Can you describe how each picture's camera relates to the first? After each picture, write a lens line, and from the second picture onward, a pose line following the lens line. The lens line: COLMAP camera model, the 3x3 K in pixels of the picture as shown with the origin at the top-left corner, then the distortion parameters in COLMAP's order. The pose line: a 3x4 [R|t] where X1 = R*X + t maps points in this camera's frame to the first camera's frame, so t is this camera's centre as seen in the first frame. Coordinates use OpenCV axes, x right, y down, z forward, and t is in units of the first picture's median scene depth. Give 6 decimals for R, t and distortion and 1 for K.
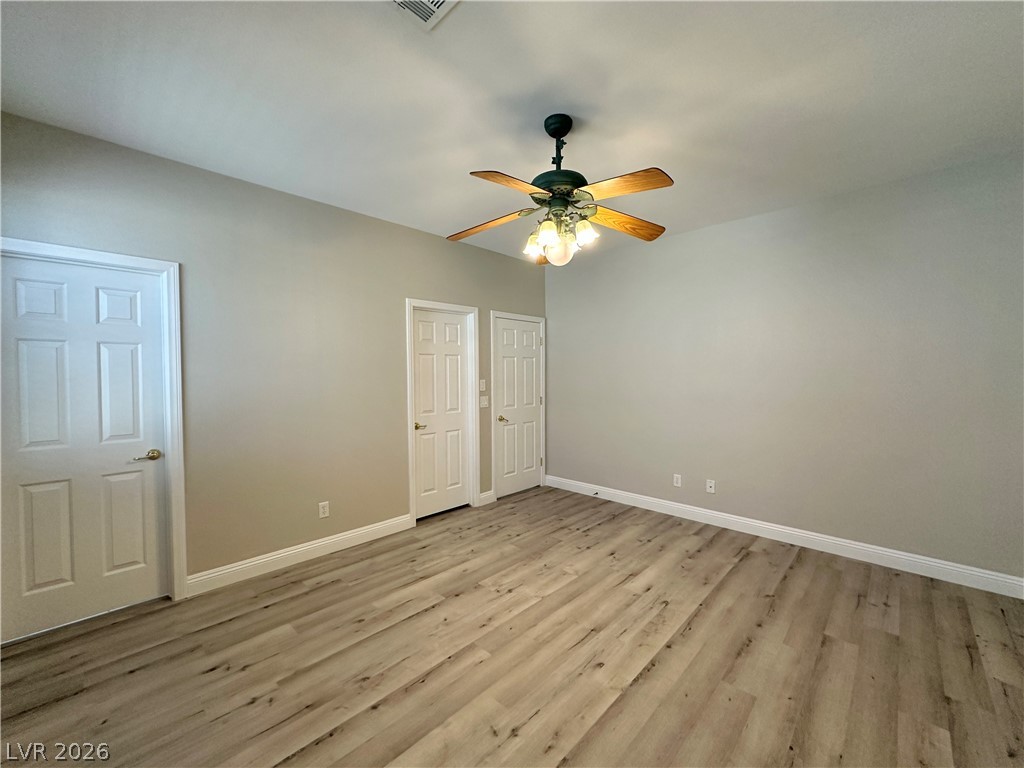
lens RADIAL K [[407.1, 0, 511.7], [0, 407.1, 385.1], [0, 0, 1]] dist [-0.000980, 0.000003]
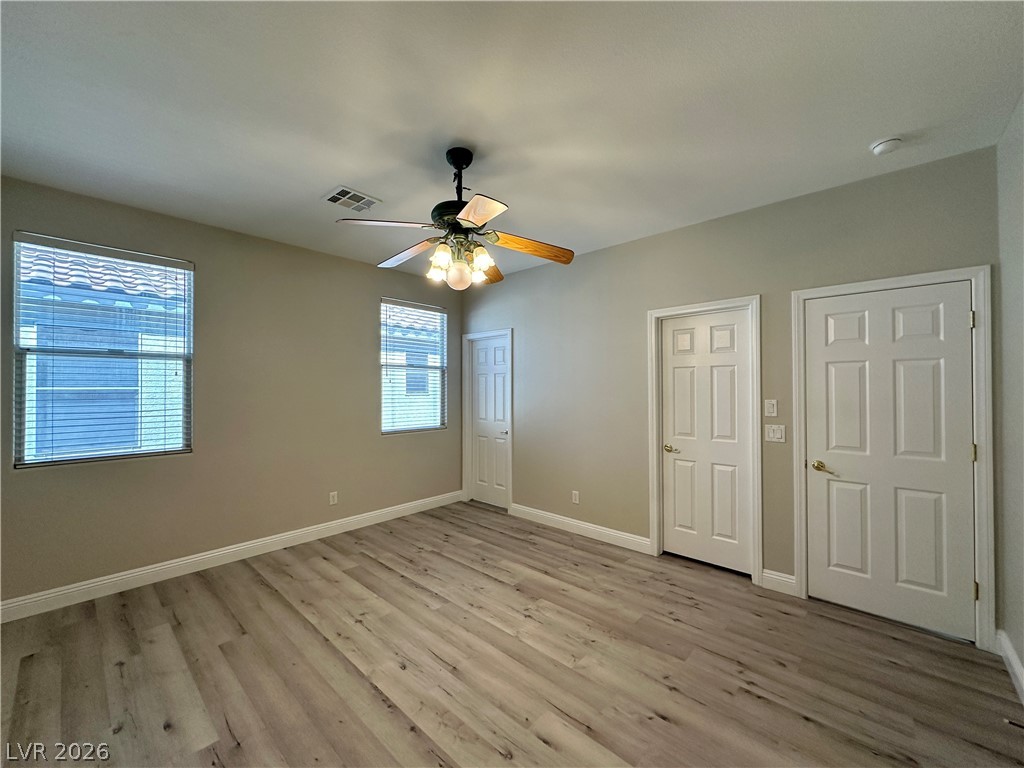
lens RADIAL K [[407.1, 0, 513.6], [0, 407.1, 384.8], [0, 0, 1]] dist [-0.000980, 0.000003]
pose [[0.028312, 0.000022, -0.999599, 0.916295], [-0.024086, 0.999710, -0.000660, -0.042436], [0.999309, 0.024095, 0.028305, 0.878836]]
